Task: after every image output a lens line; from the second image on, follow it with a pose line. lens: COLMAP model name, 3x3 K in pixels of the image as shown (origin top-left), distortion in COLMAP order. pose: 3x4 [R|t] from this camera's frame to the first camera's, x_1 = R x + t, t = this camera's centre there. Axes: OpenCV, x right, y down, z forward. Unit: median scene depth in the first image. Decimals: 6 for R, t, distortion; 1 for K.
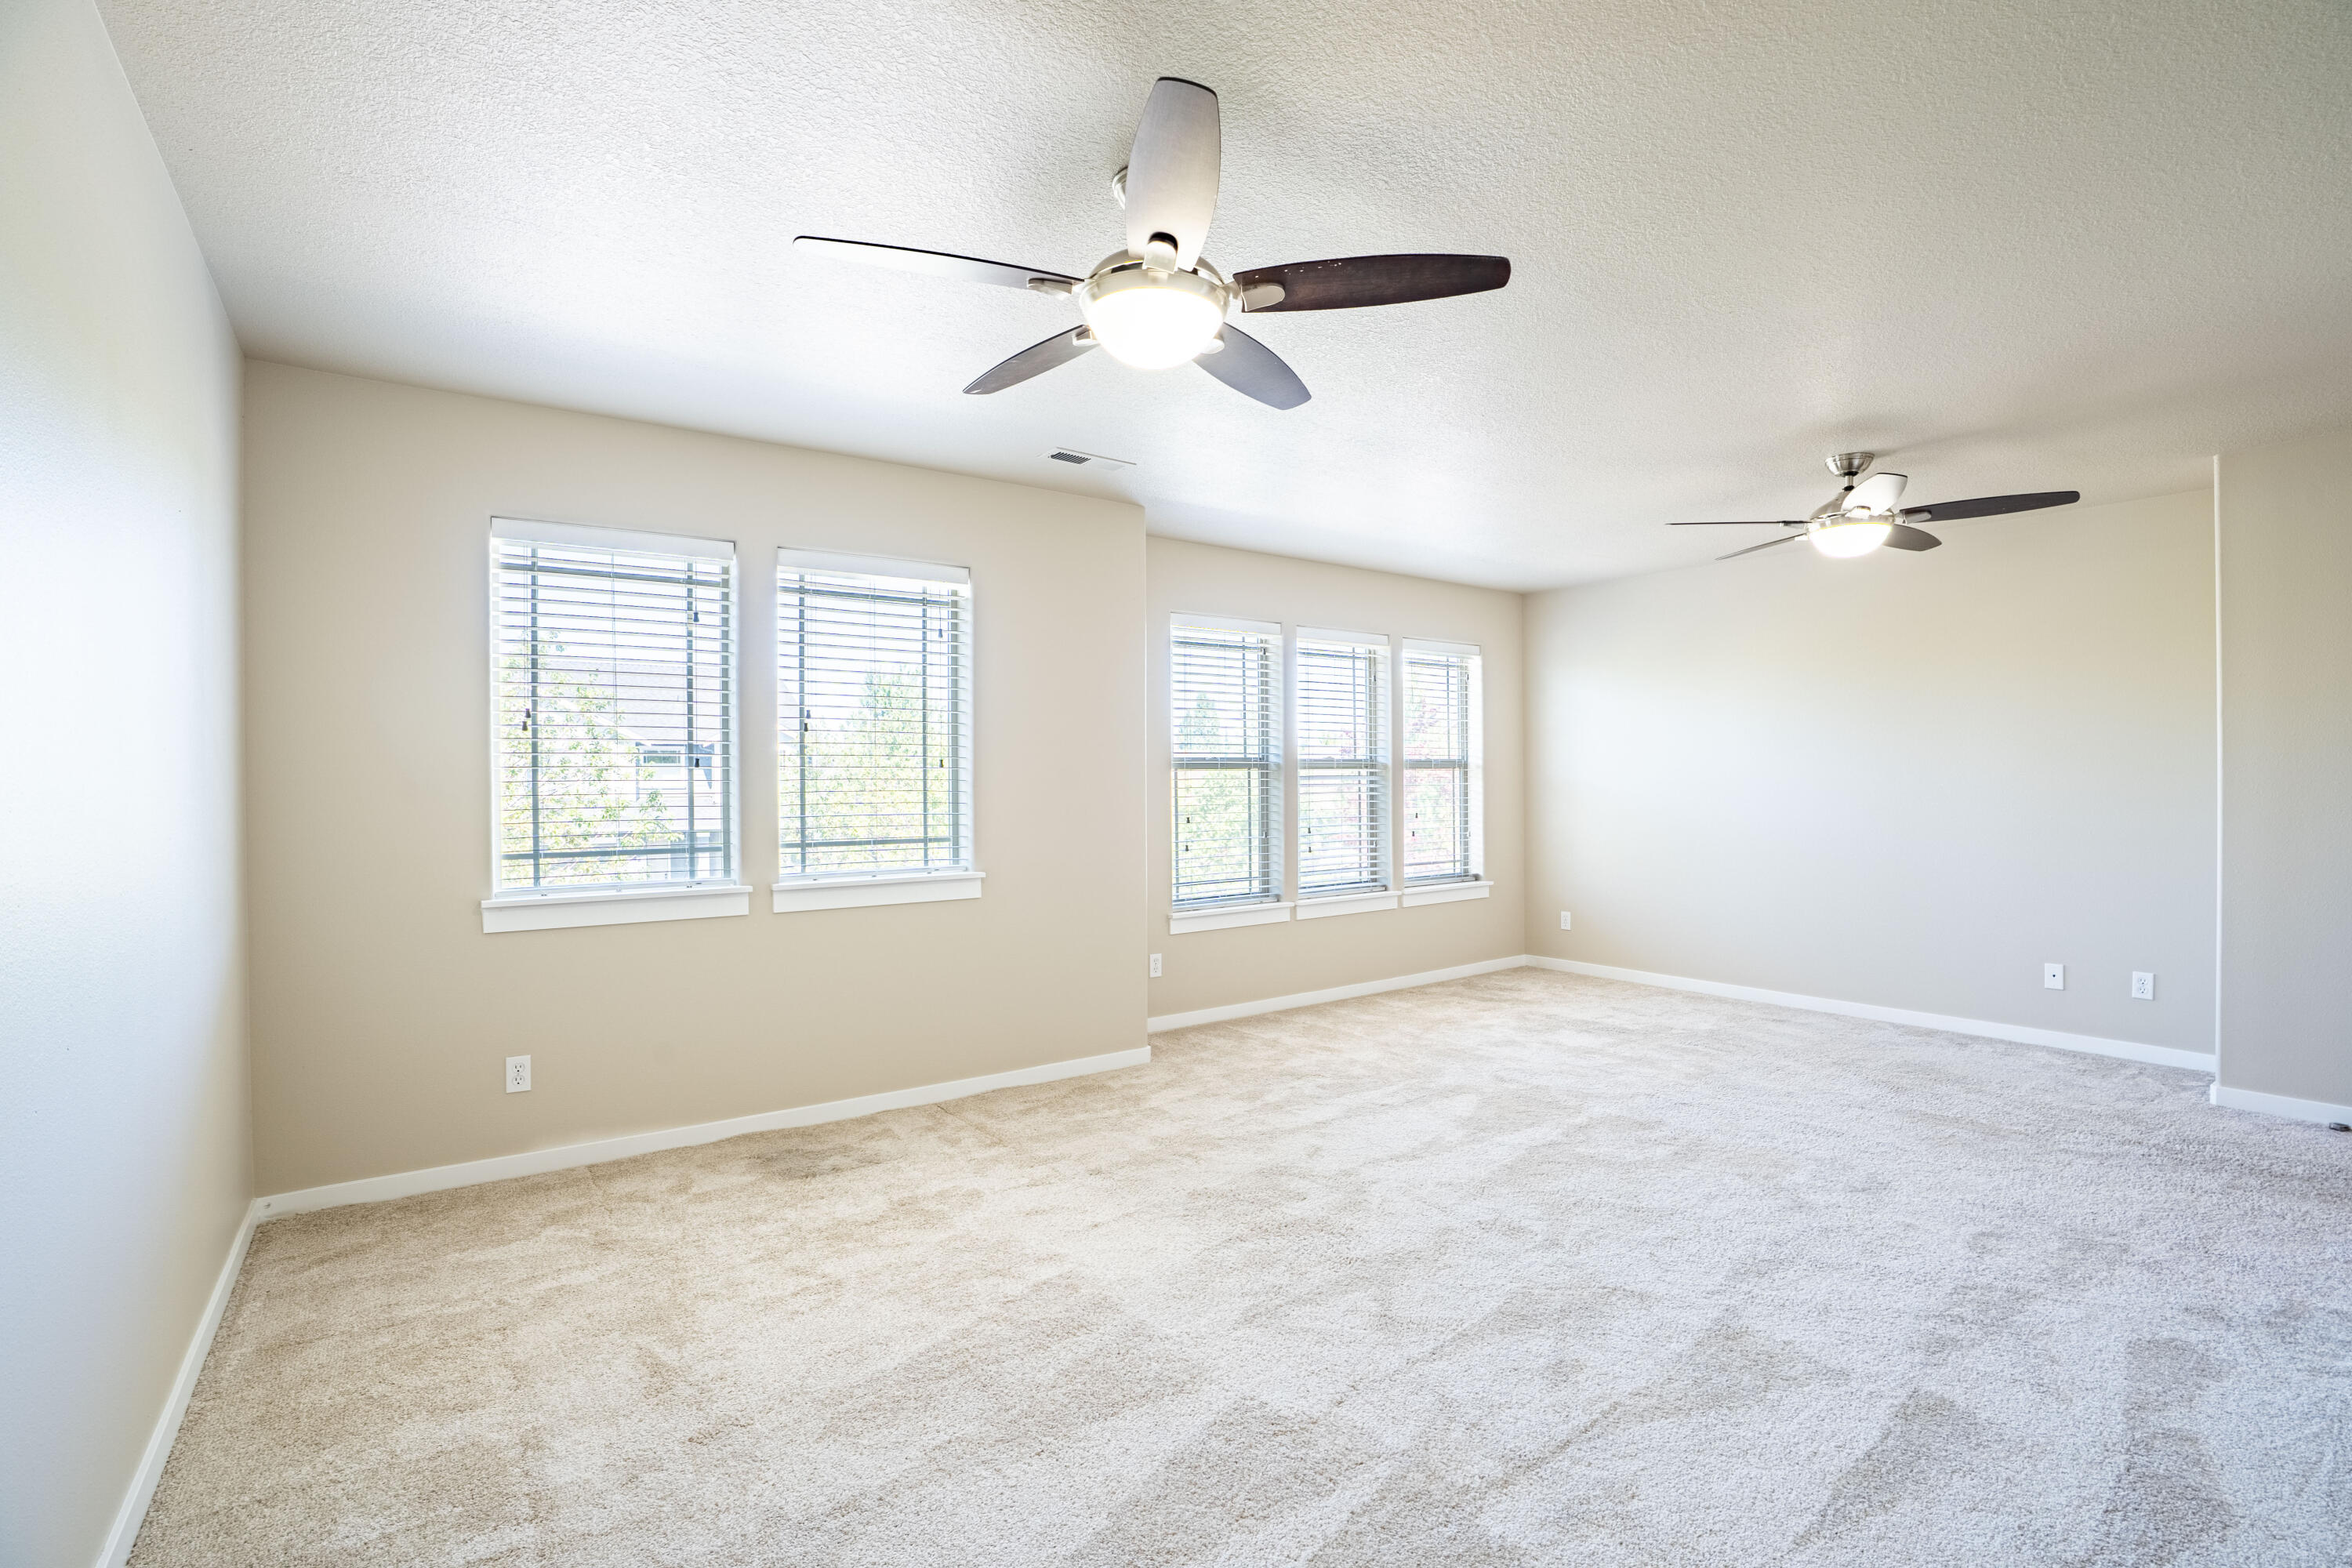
lens RADIAL K [[1076.1, 0, 1188.8], [0, 1076.1, 786.2], [0, 0, 1]] dist [-0.037104, 0.004001]
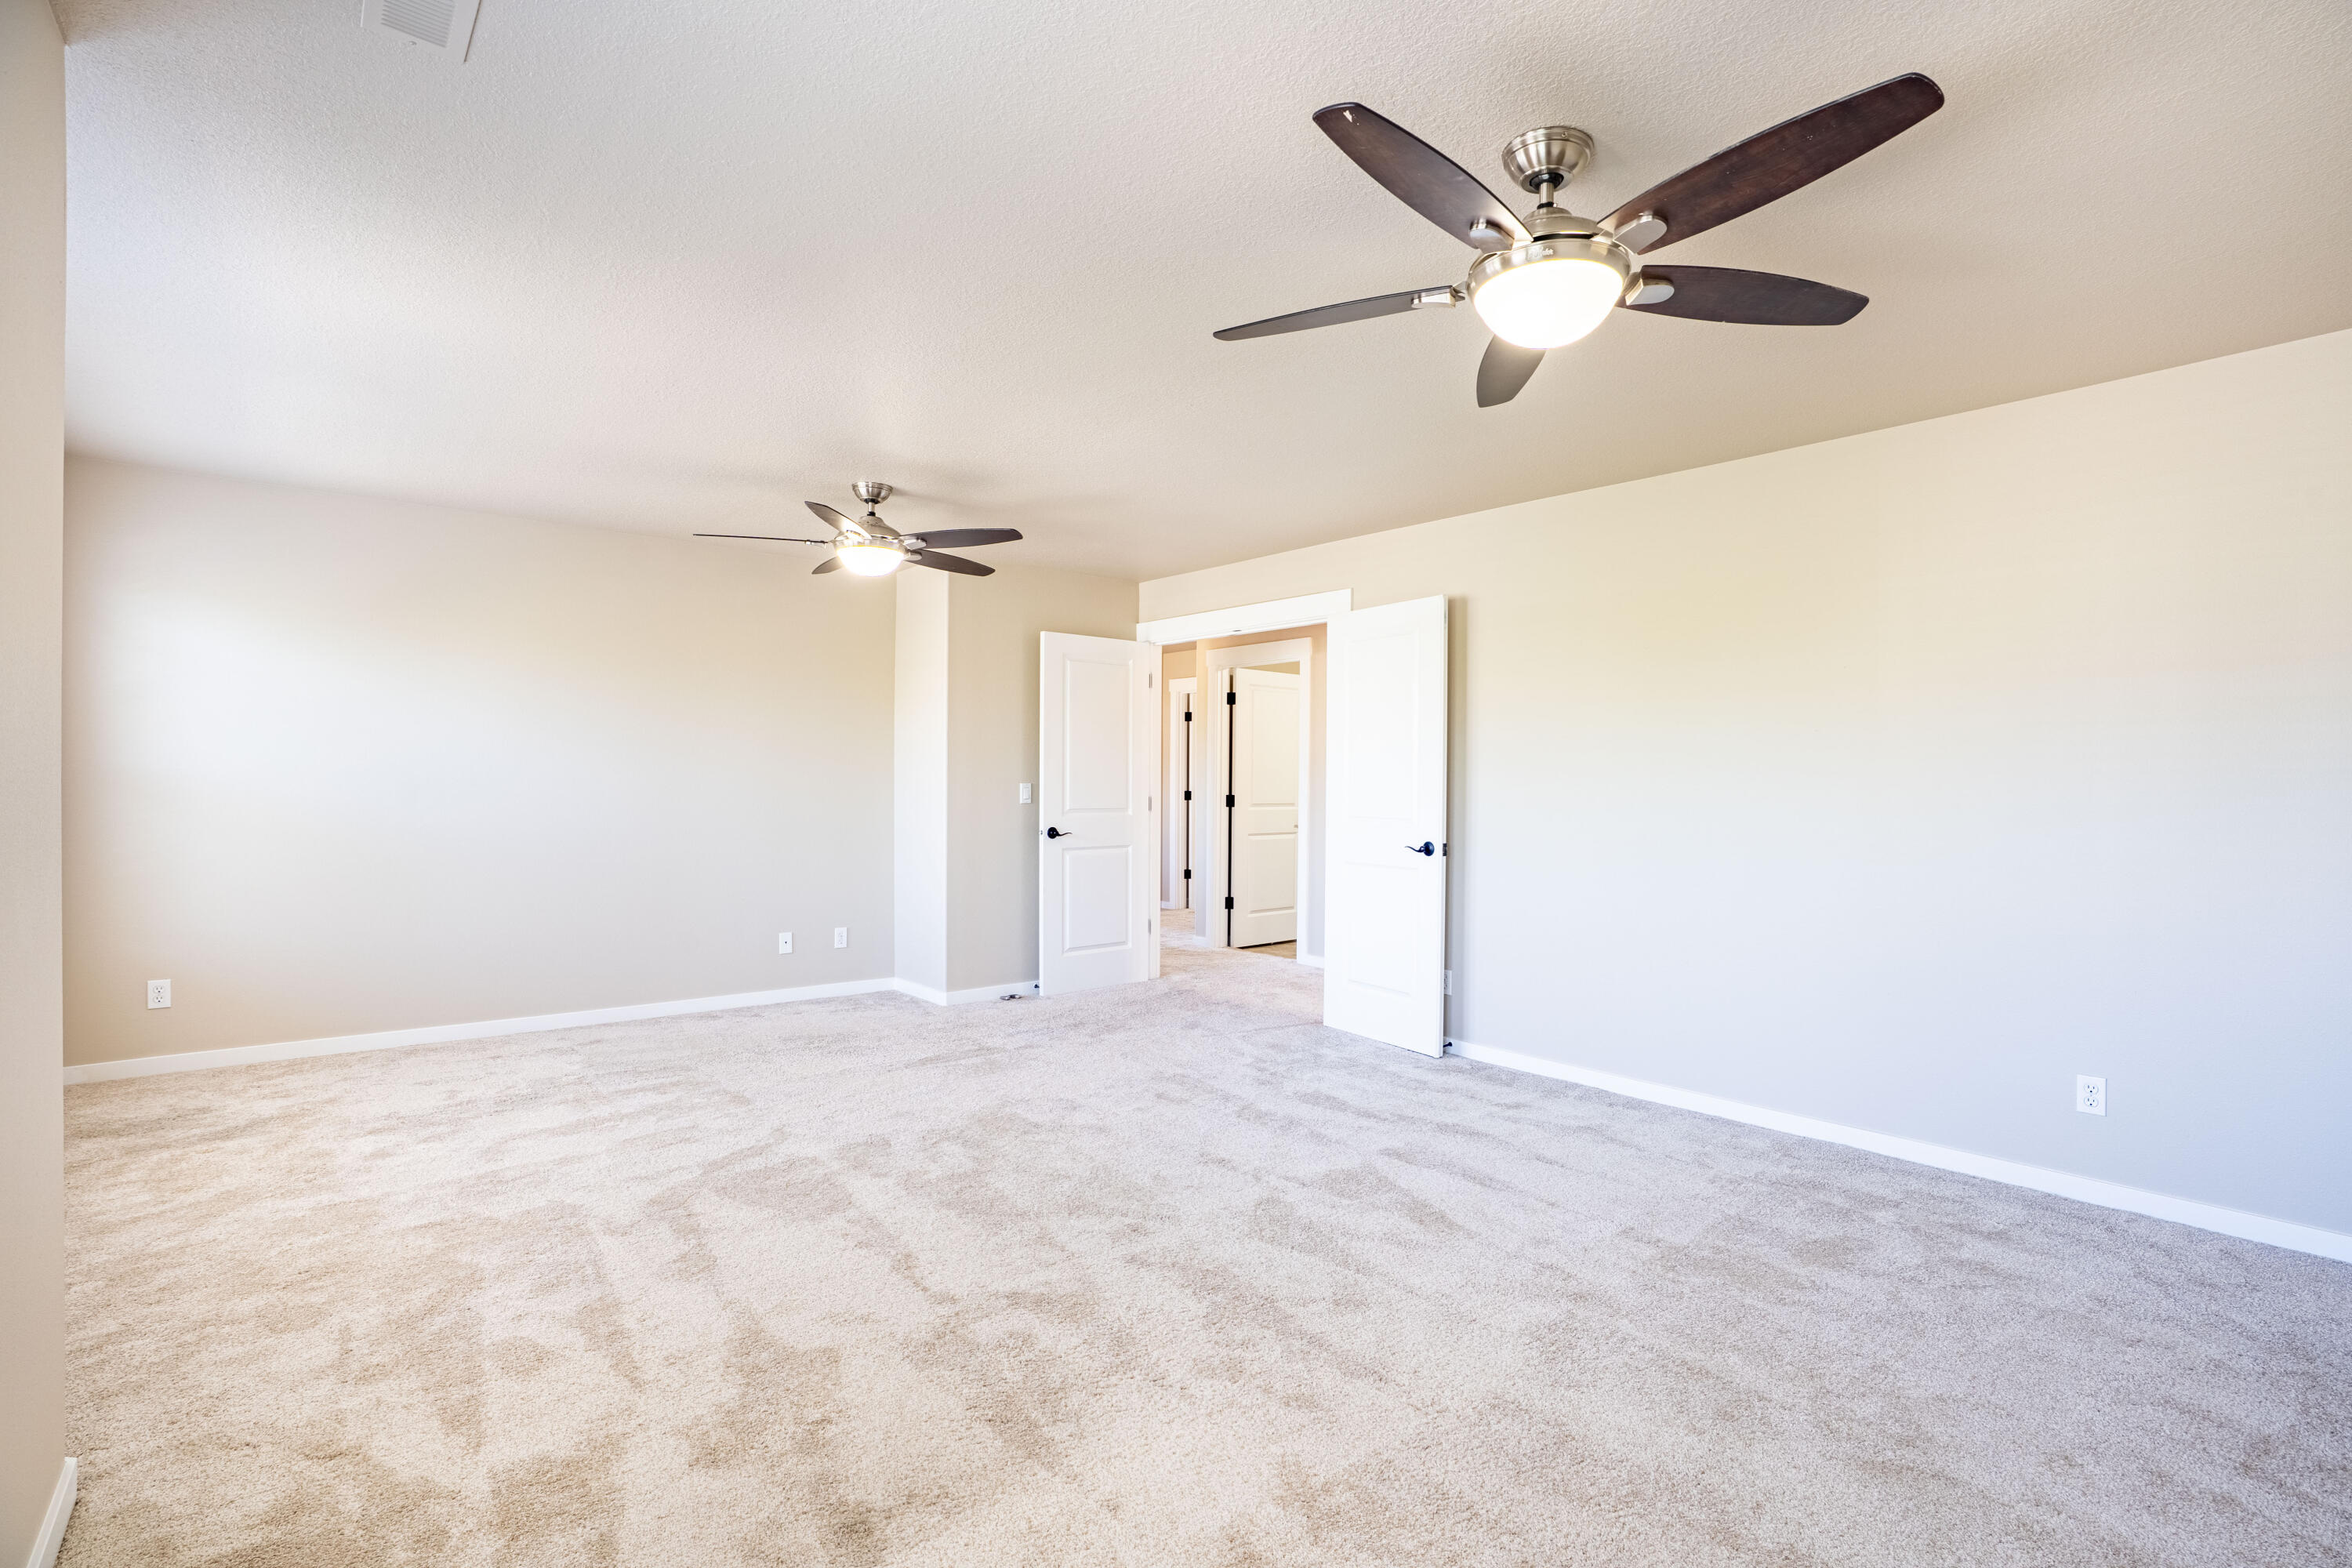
lens RADIAL K [[1076.1, 0, 1188.2], [0, 1076.1, 783.9], [0, 0, 1]] dist [-0.037104, 0.004001]
pose [[-0.052608, 0.003569, 0.998609, -0.518659], [-0.003371, 0.999987, -0.003752, 0.003037], [-0.998610, -0.003564, -0.052595, 0.748802]]
